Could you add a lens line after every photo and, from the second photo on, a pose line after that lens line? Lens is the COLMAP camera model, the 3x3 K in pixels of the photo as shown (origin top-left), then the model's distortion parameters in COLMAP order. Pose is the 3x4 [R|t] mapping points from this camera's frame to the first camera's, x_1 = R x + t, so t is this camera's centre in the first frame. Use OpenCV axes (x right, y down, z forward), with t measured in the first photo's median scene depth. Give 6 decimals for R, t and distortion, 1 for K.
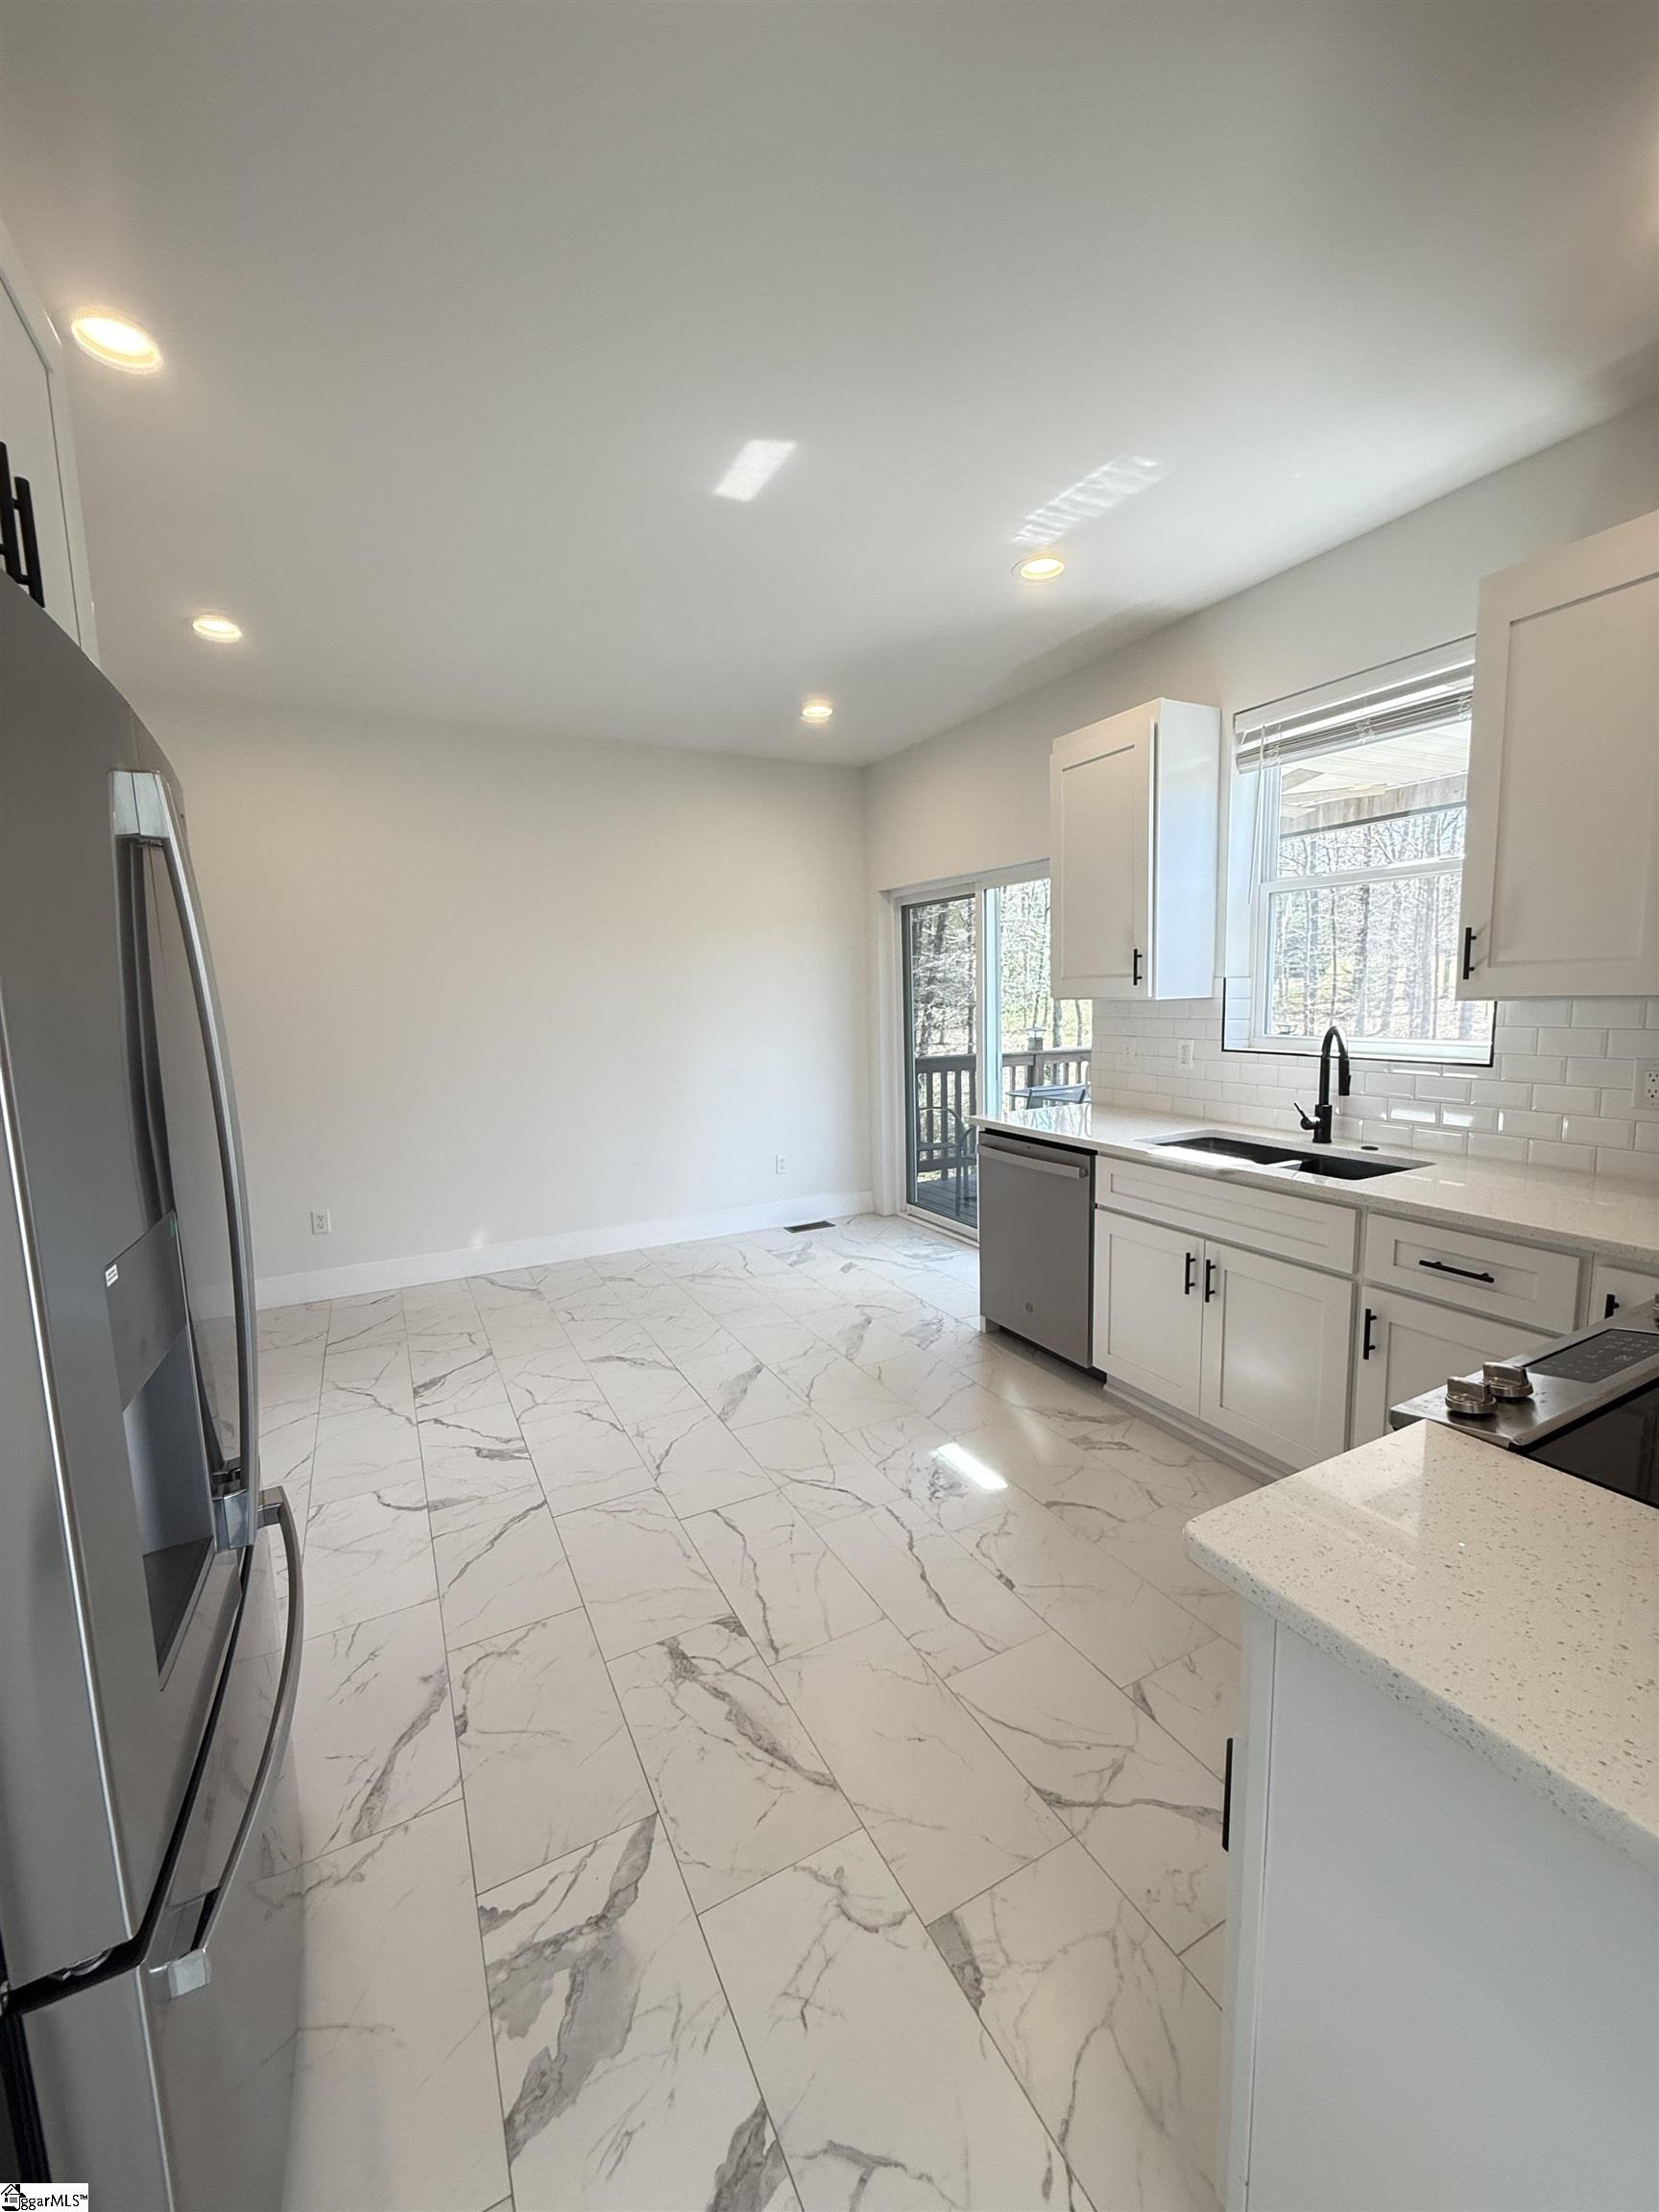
lens RADIAL K [[875.3, 0, 826.4], [0, 875.3, 1096.4], [0, 0, 1]] dist [-0.000394, 0.000015]
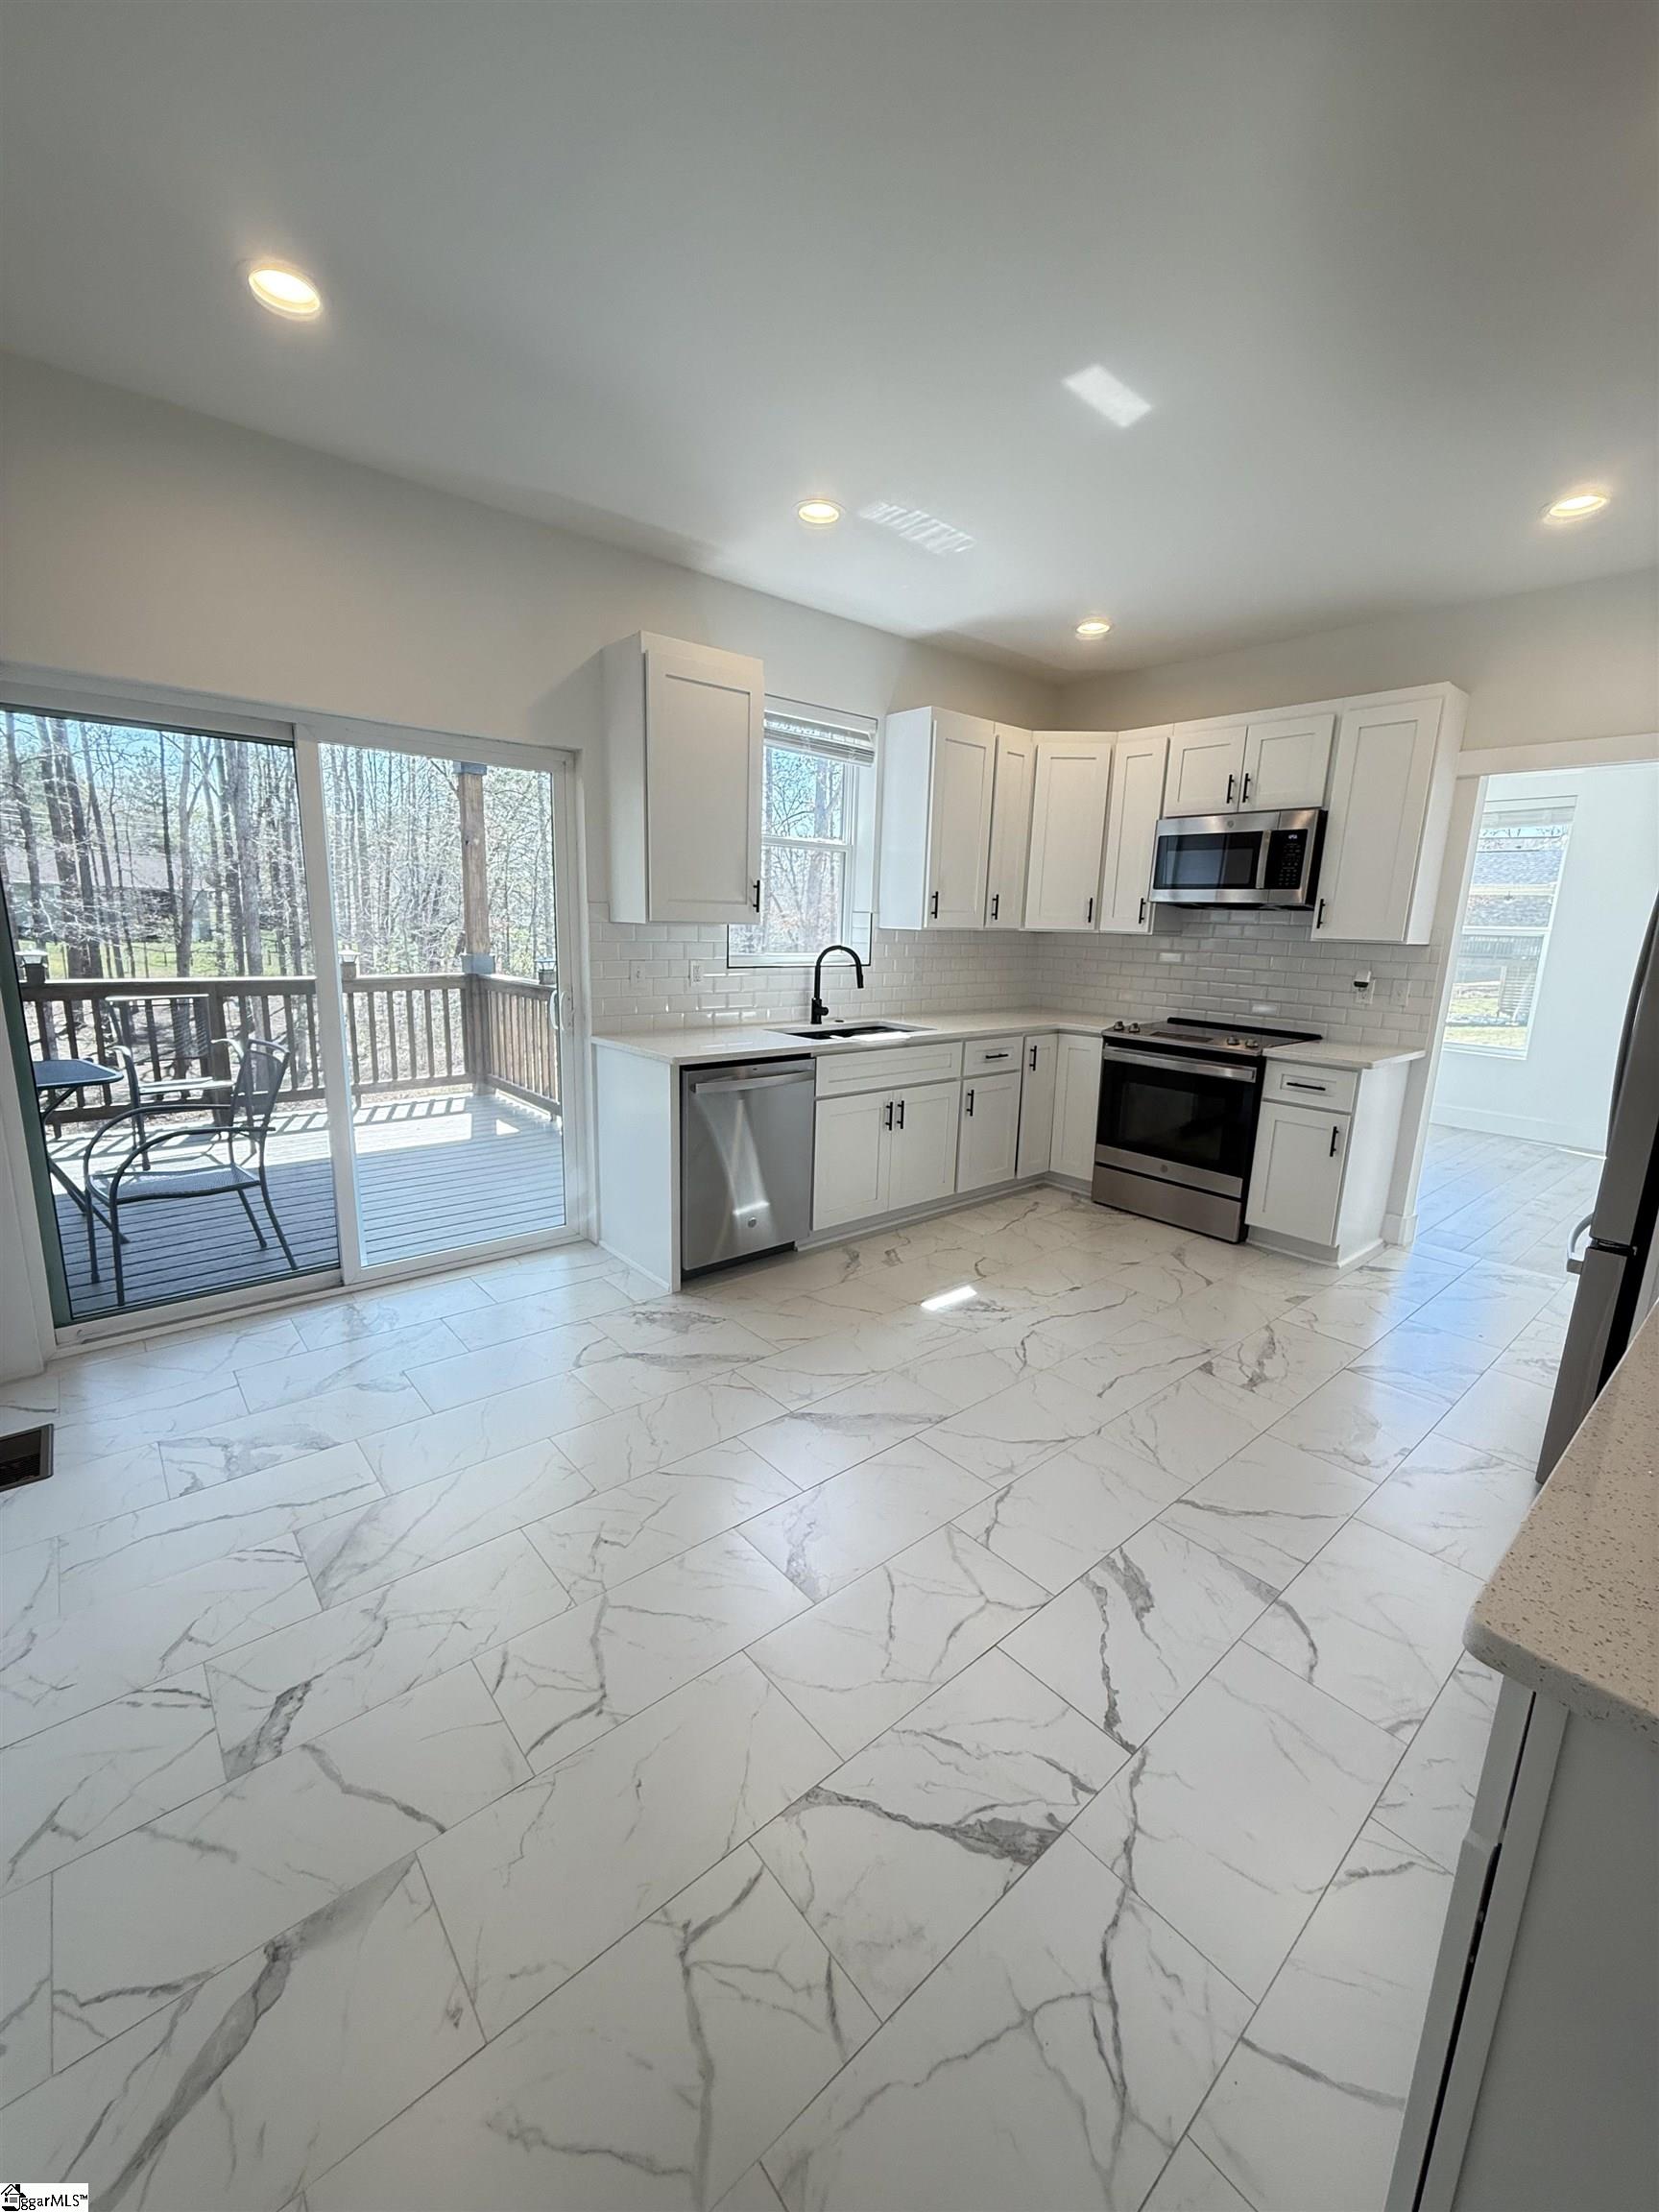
lens RADIAL K [[875.3, 0, 826.4], [0, 875.3, 1096.4], [0, 0, 1]] dist [-0.000394, 0.000015]
pose [[-0.218289, -0.178156, 0.959484, -0.944460], [0.094946, 0.974653, 0.202573, -0.134372], [-0.971254, 0.135319, -0.195841, 1.358993]]
